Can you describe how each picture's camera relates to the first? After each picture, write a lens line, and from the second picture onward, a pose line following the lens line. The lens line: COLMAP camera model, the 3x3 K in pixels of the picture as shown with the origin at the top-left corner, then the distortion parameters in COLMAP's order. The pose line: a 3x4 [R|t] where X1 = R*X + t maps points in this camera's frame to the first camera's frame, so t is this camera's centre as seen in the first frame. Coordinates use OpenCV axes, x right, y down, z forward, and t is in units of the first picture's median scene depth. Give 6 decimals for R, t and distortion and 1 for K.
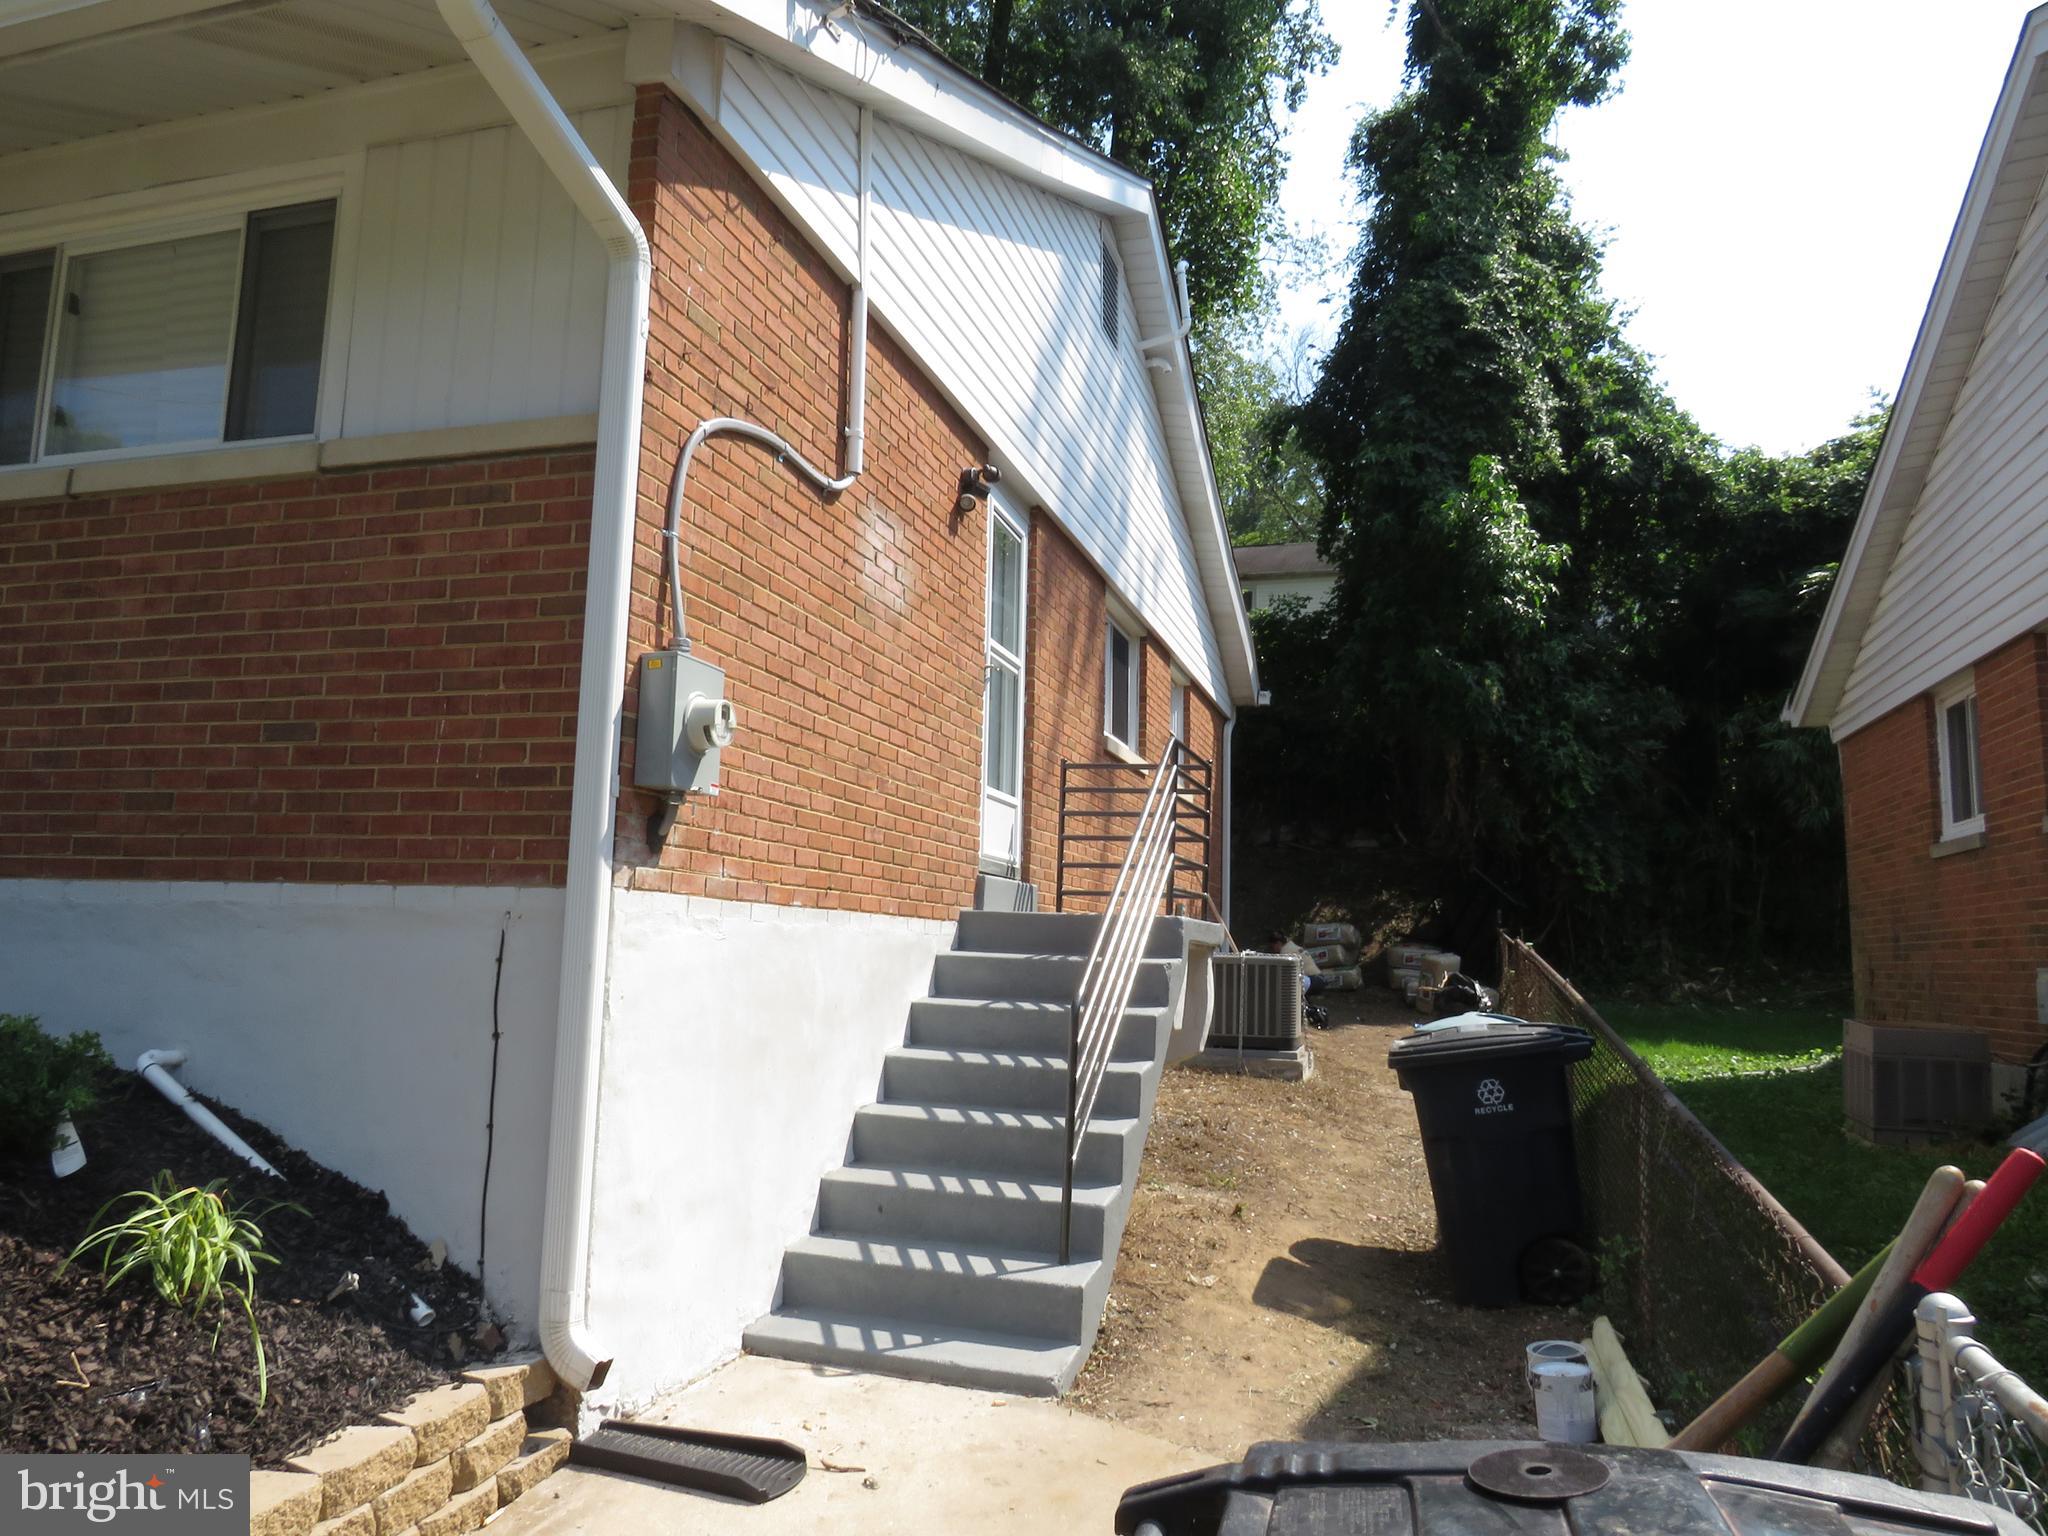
lens RADIAL K [[1465.2, 0, 1014.4], [0, 1465.2, 753.5], [0, 0, 1]] dist [-0.039175, 0.001465]
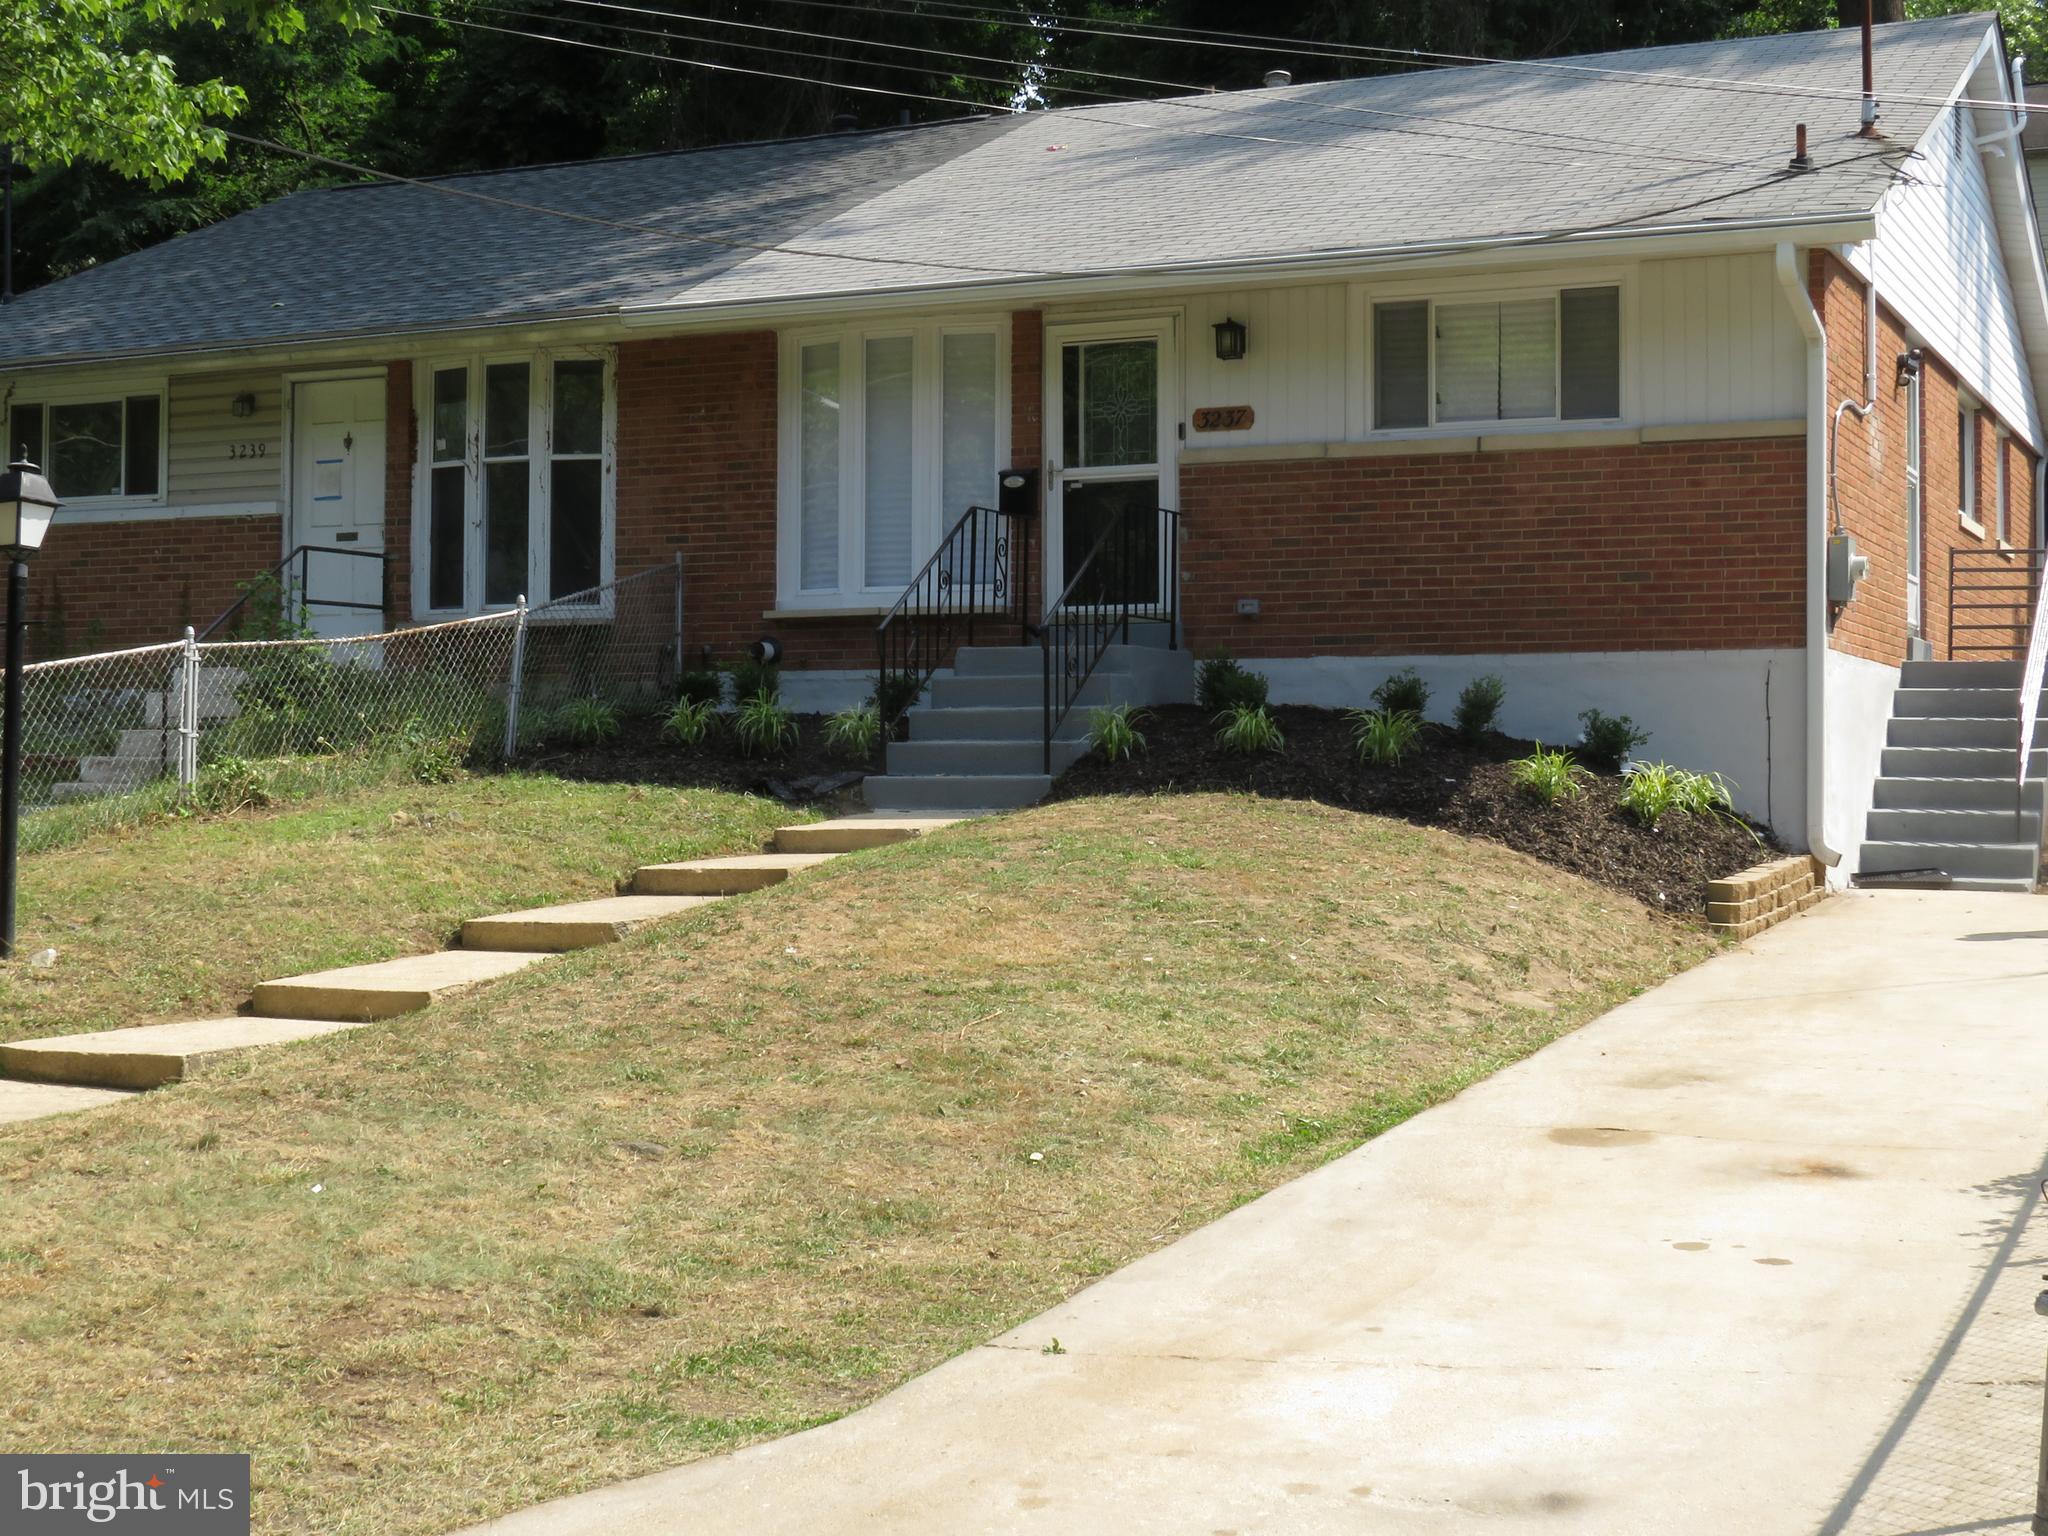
lens RADIAL K [[2955.2, 0, 1028.9], [0, 2955.2, 776.1], [0, 0, 1]] dist [-0.086286, 0.000000]
pose [[0.988035, -0.023358, -0.152454, -0.682000], [0.042824, 0.991146, 0.125682, -0.276614], [0.148168, -0.130707, 0.980287, -3.020679]]
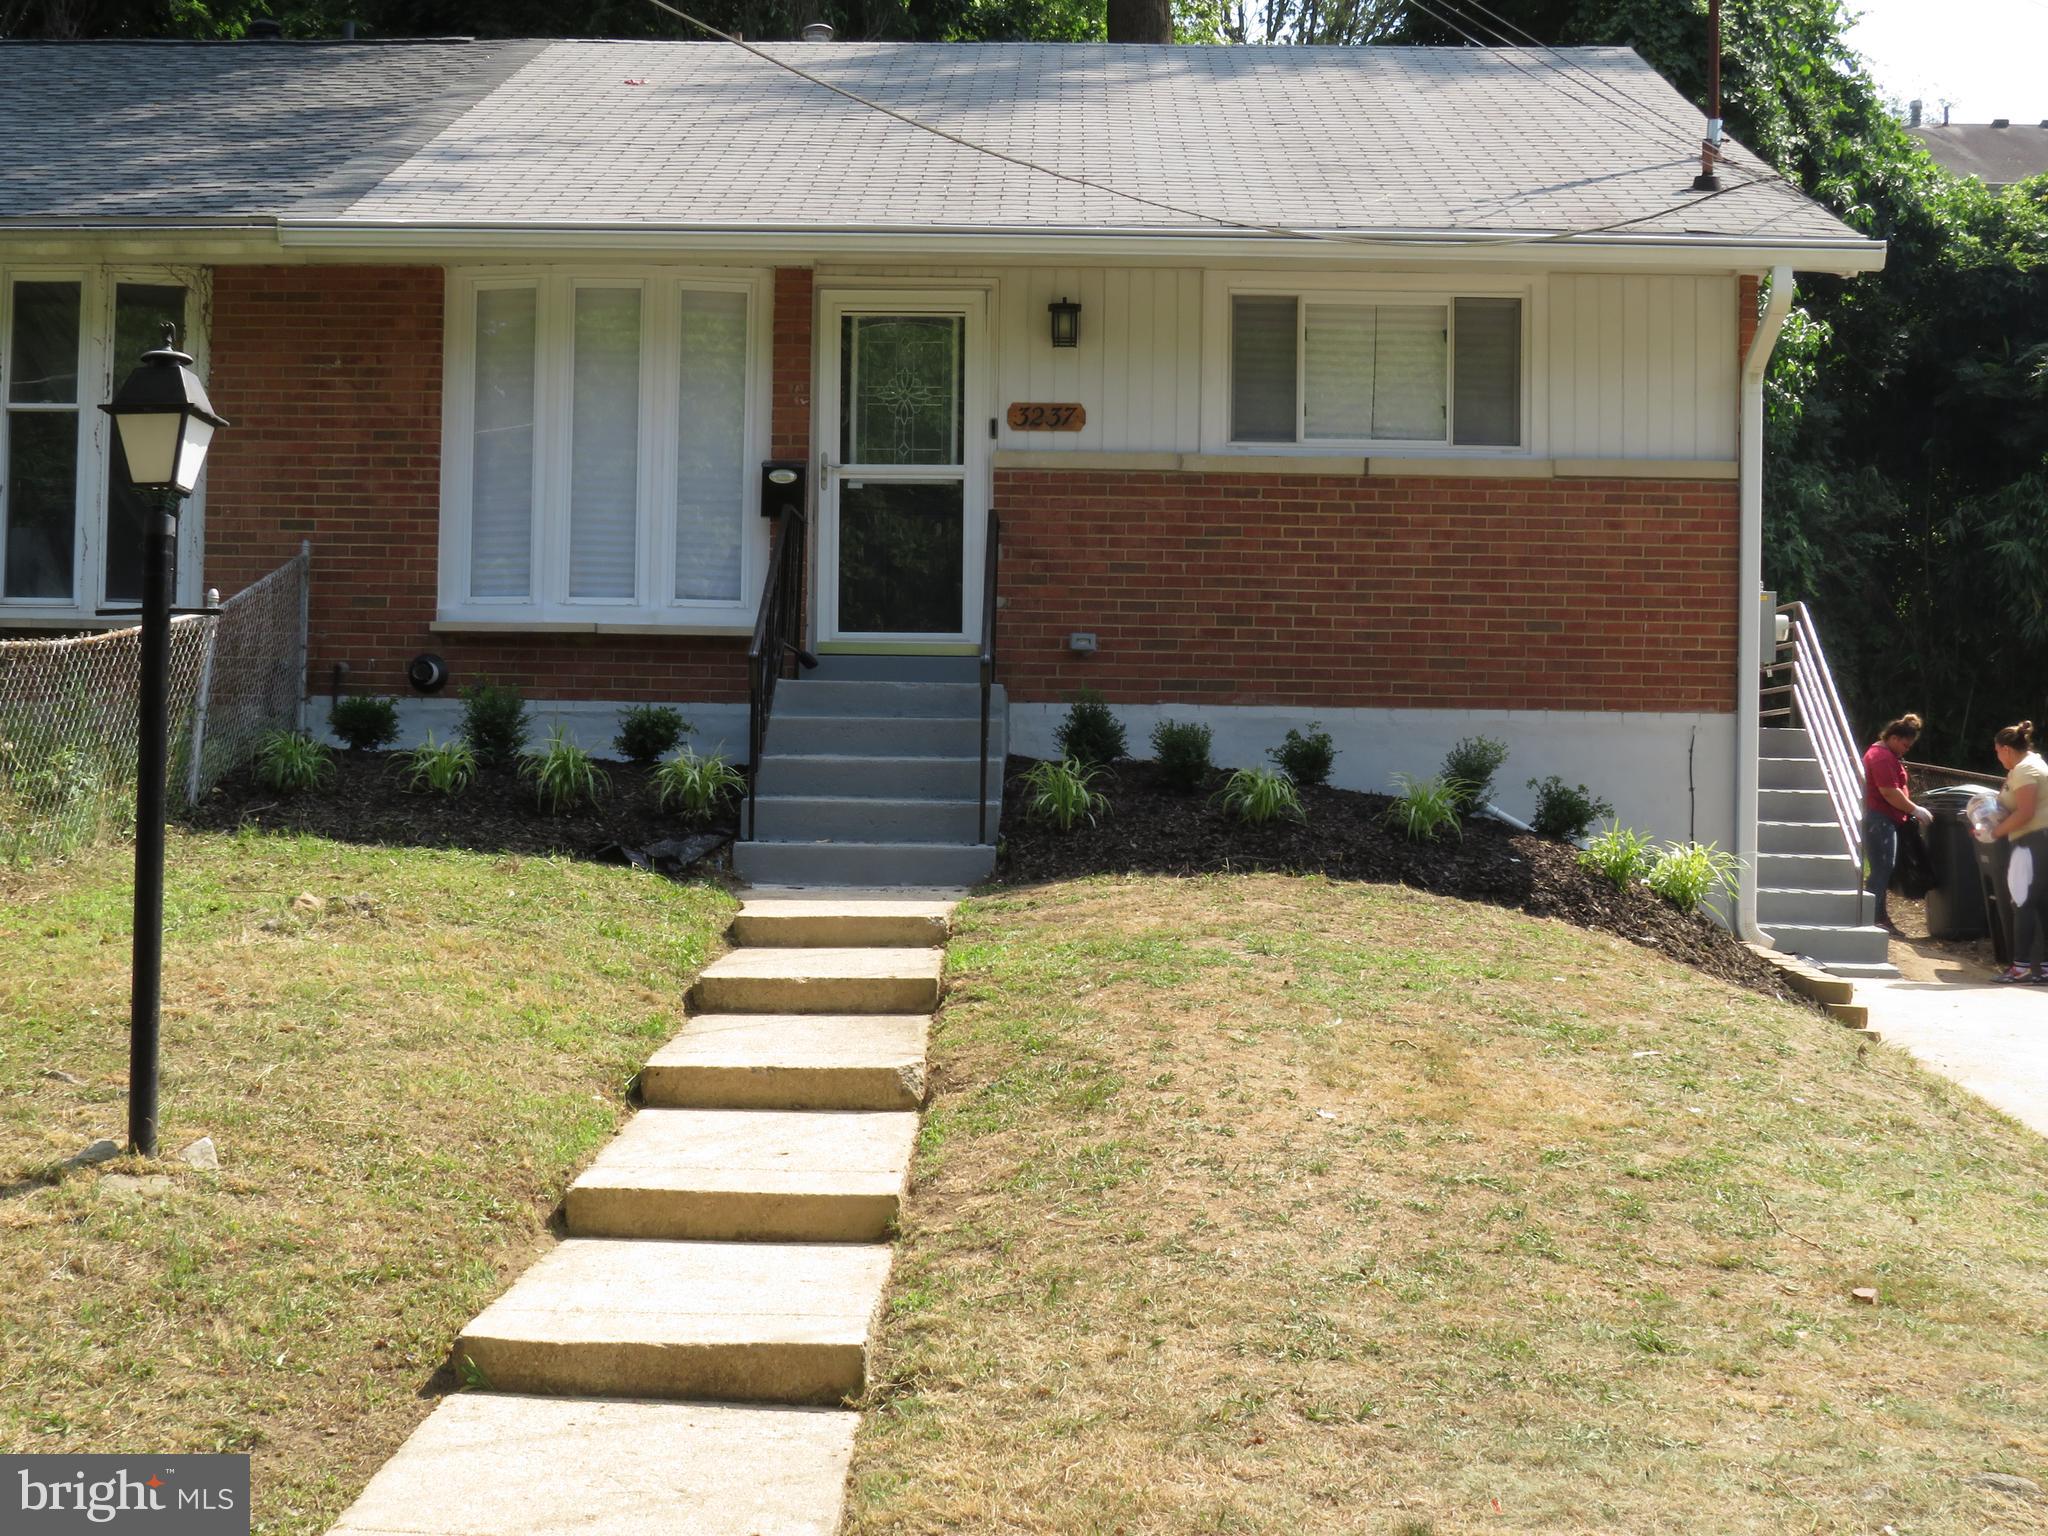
lens RADIAL K [[2955.2, 0, 1022.0], [0, 2955.2, 777.6], [0, 0, 1]] dist [-0.086286, 0.000000]
pose [[0.966745, -0.003426, 0.255720, -1.957382], [-0.028393, 0.992291, 0.120633, -0.238319], [-0.254162, -0.123882, 0.959195, -2.236990]]
